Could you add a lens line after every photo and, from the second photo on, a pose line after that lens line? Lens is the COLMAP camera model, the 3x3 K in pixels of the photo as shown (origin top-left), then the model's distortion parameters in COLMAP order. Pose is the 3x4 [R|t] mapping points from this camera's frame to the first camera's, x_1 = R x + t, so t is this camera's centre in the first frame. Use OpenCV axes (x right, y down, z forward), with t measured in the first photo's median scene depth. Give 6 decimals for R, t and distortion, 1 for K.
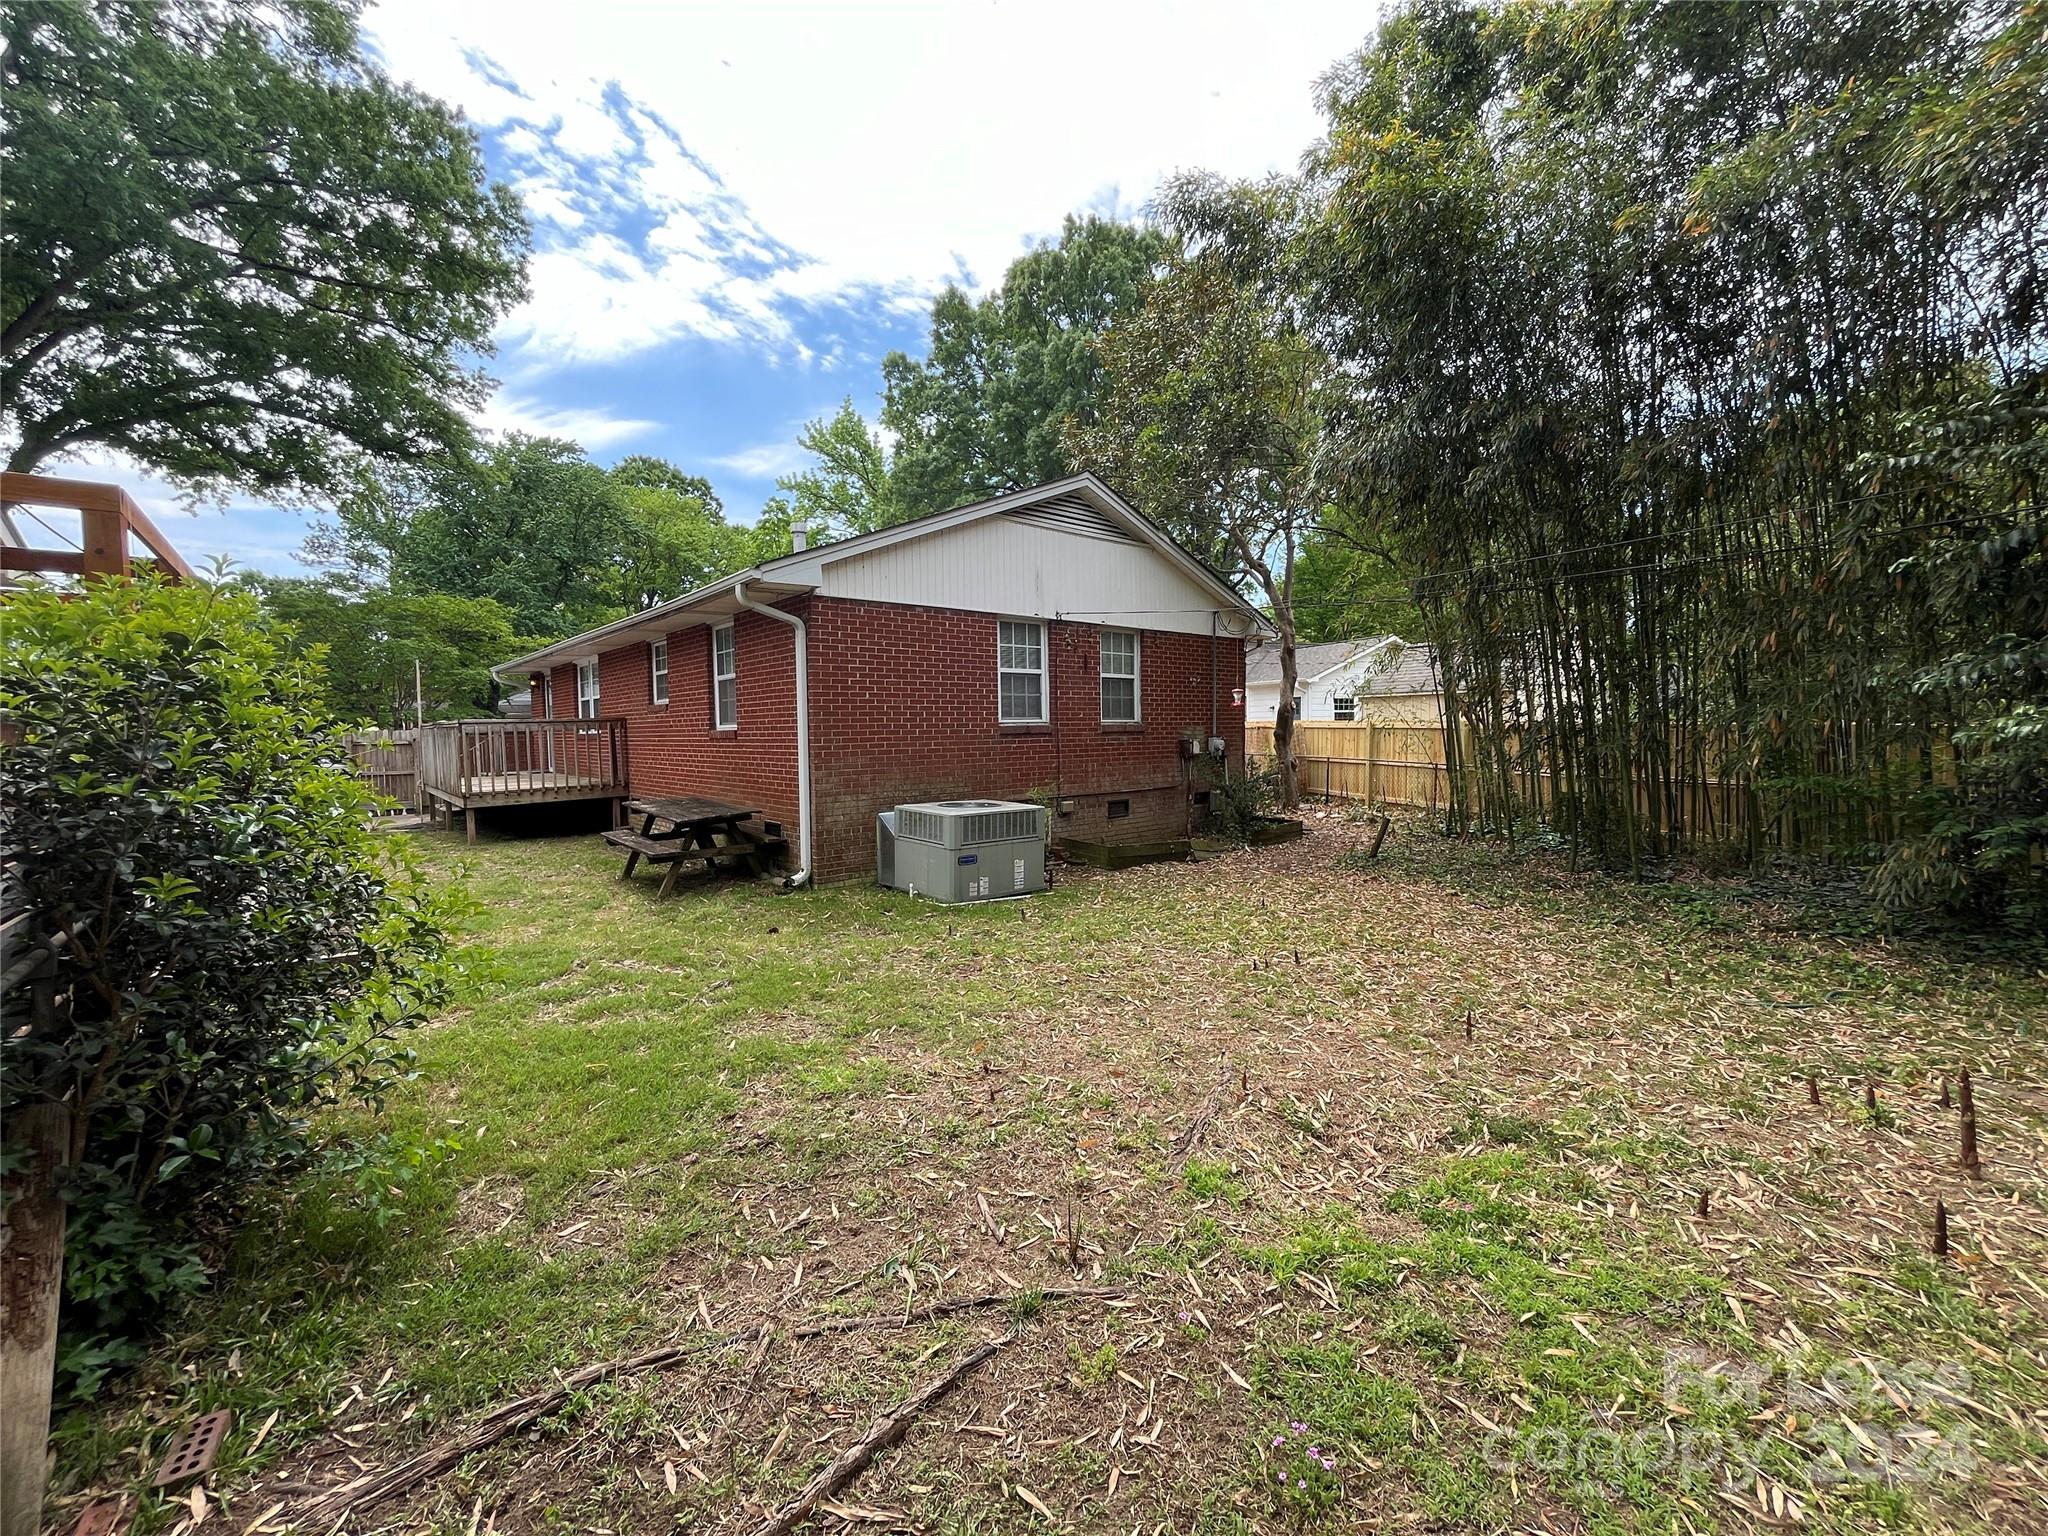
lens RADIAL K [[834.1, 0, 1024.0], [0, 834.1, 768.0], [0, 0, 1]] dist [-0.001018, -0.000064]
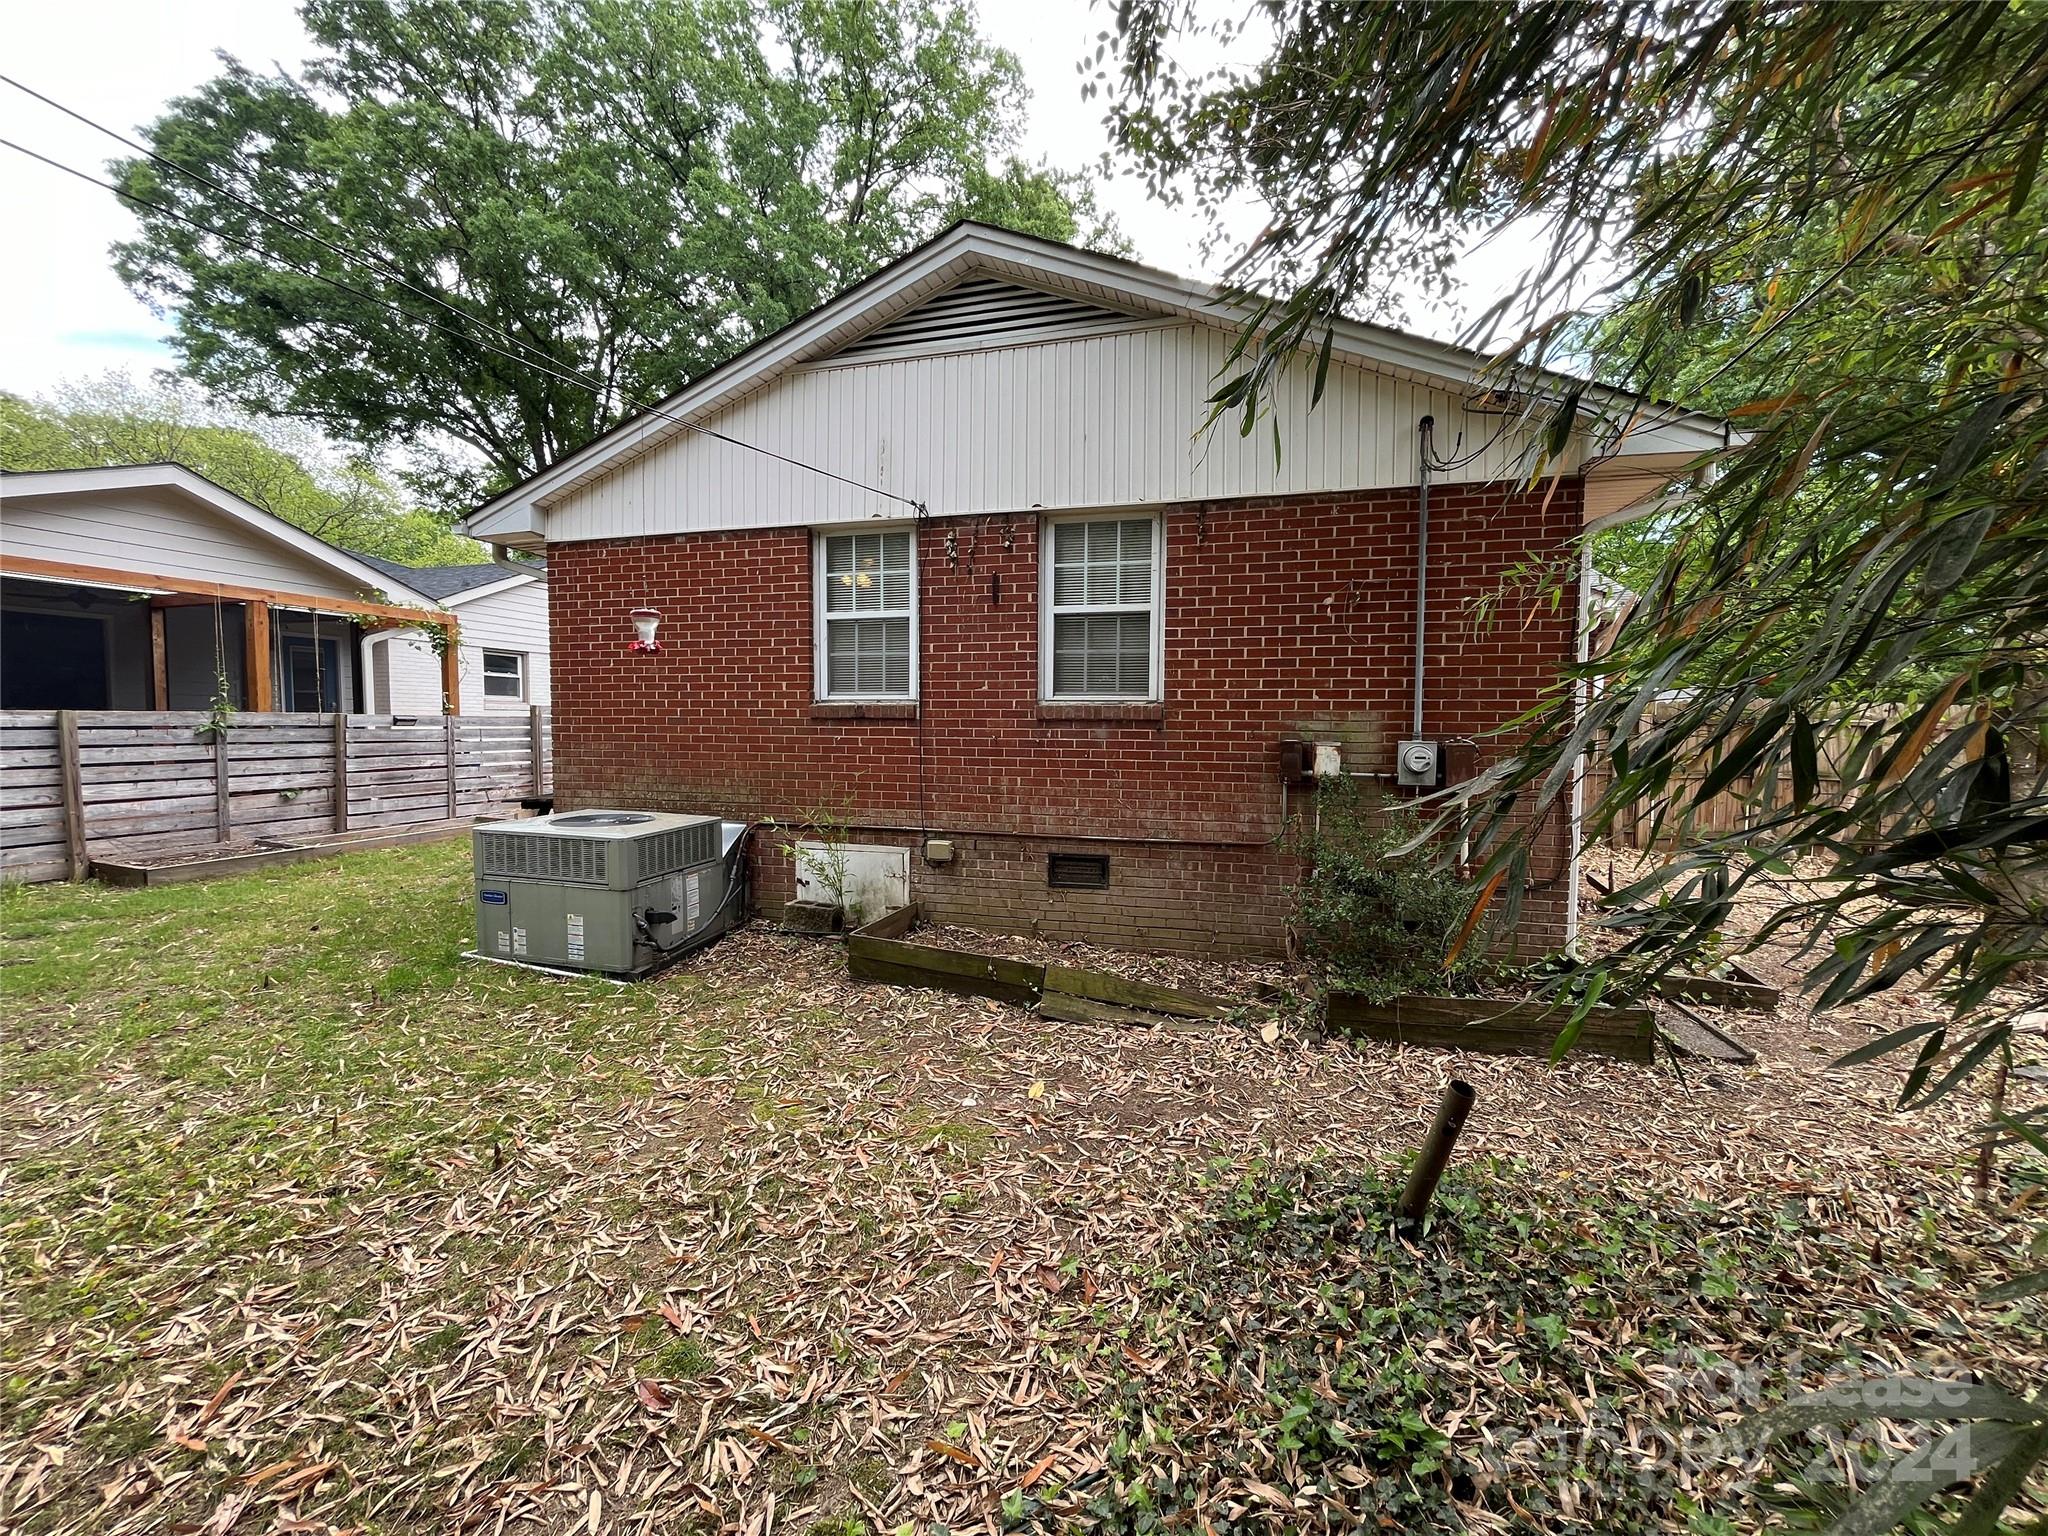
lens RADIAL K [[834.1, 0, 1024.0], [0, 834.1, 768.0], [0, 0, 1]] dist [-0.001018, -0.000064]
pose [[0.538174, 0.070282, -0.839898, 0.558884], [-0.051839, 0.997391, 0.050244, -0.040519], [0.841238, 0.016499, 0.540413, 0.752008]]
